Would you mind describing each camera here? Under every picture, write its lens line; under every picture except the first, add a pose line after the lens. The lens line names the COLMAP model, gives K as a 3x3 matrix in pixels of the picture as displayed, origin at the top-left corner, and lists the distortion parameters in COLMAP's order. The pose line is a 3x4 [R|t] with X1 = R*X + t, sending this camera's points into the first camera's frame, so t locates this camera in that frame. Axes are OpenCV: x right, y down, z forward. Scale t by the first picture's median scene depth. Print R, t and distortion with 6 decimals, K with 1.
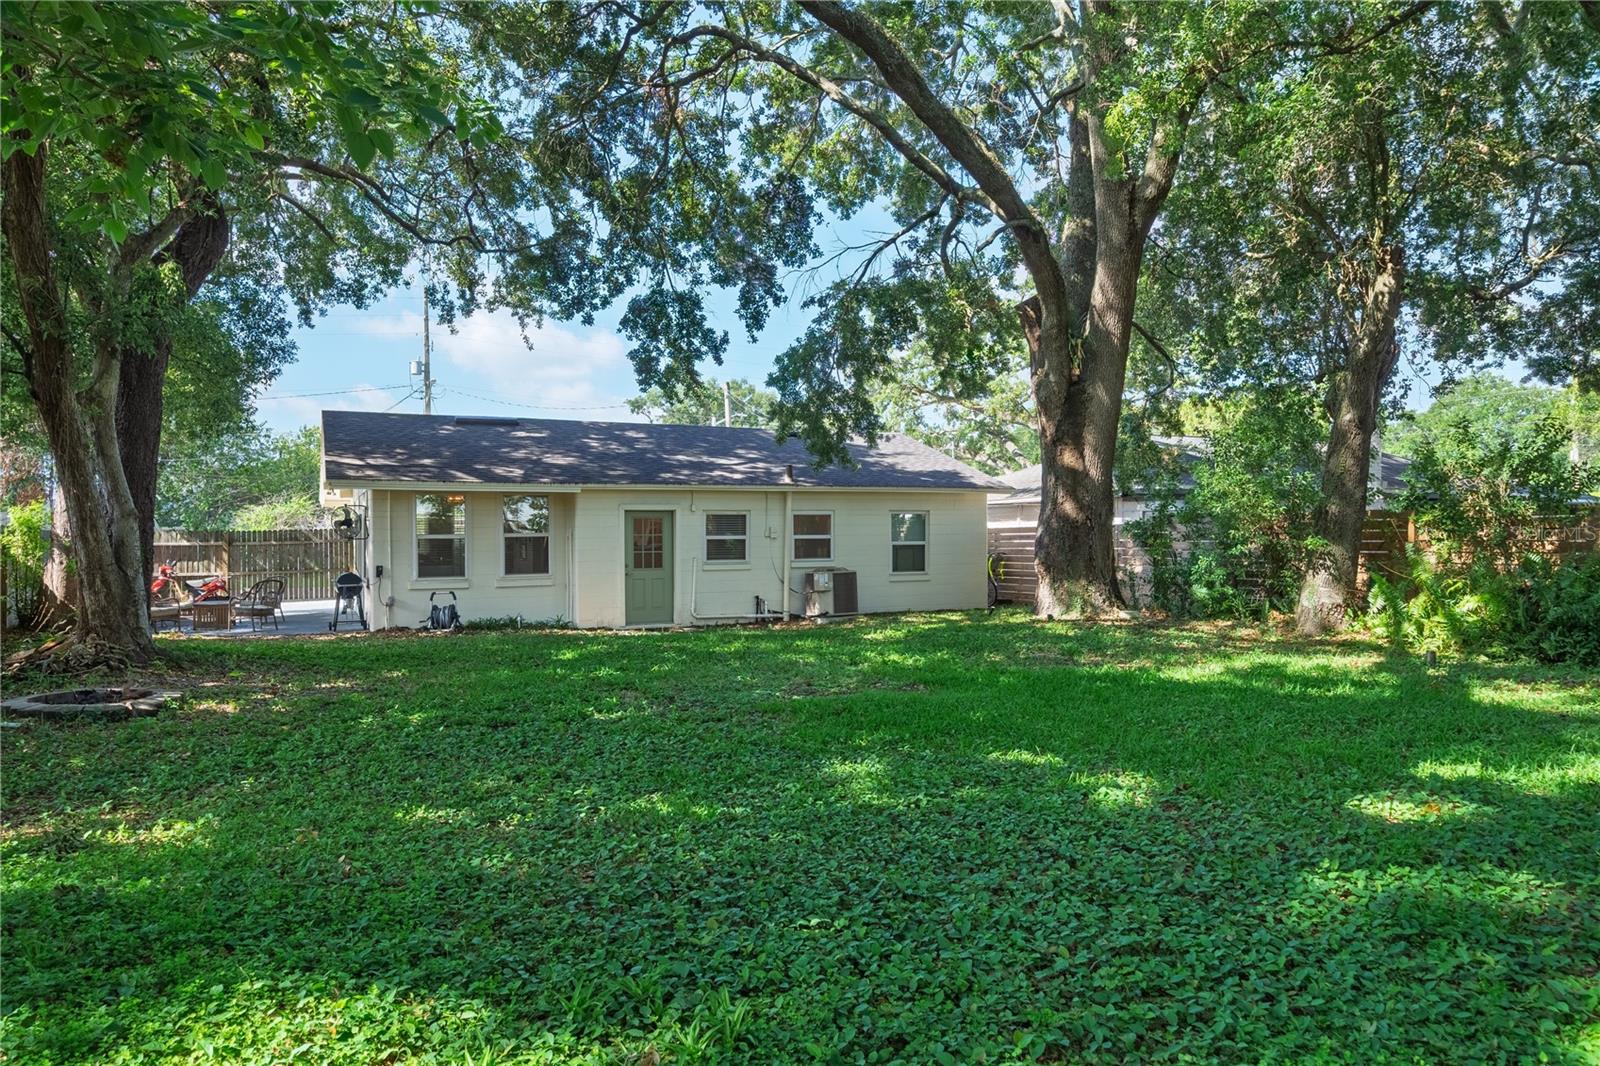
lens RADIAL K [[1065.7, 0, 800.0], [0, 1065.7, 533.0], [0, 0, 1]] dist [-0.002470, 0.143405]
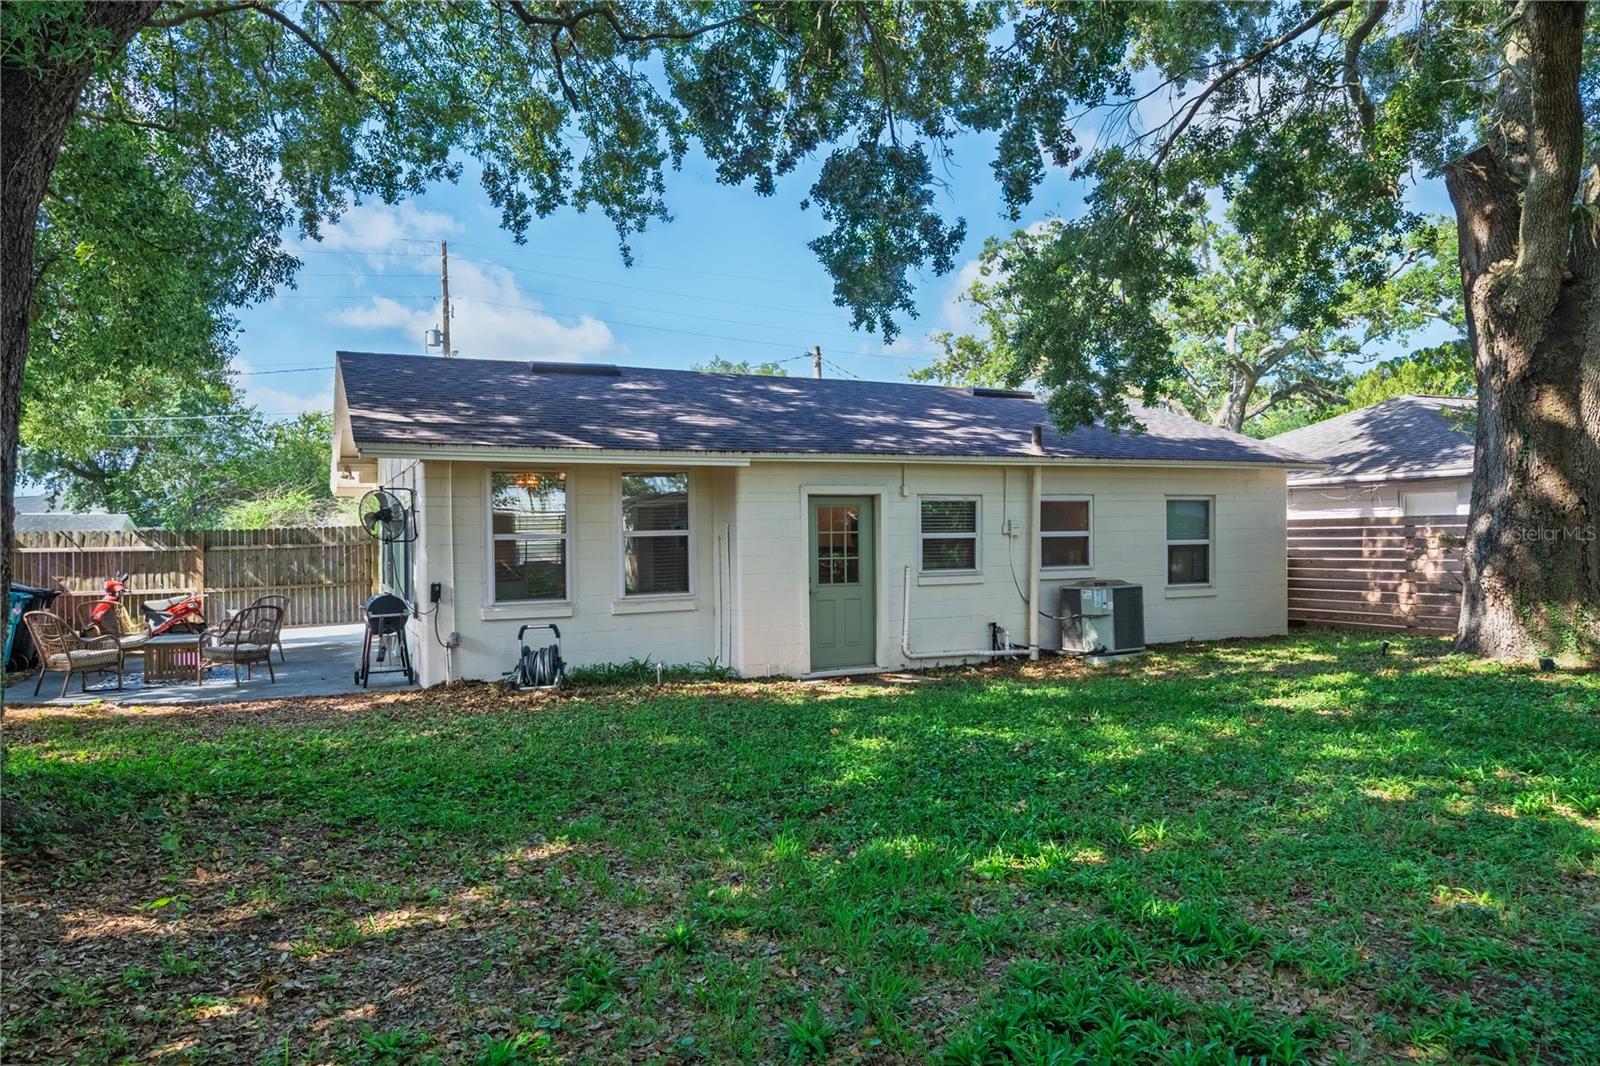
lens RADIAL K [[1078.9, 0, 800.0], [0, 1078.9, 533.0], [0, 0, 1]] dist [0.065023, 0.000104]
pose [[0.999980, -0.005369, -0.003476, -0.158994], [0.005379, 0.999981, 0.002991, 0.000068], [0.003460, -0.003010, 0.999989, 0.324890]]
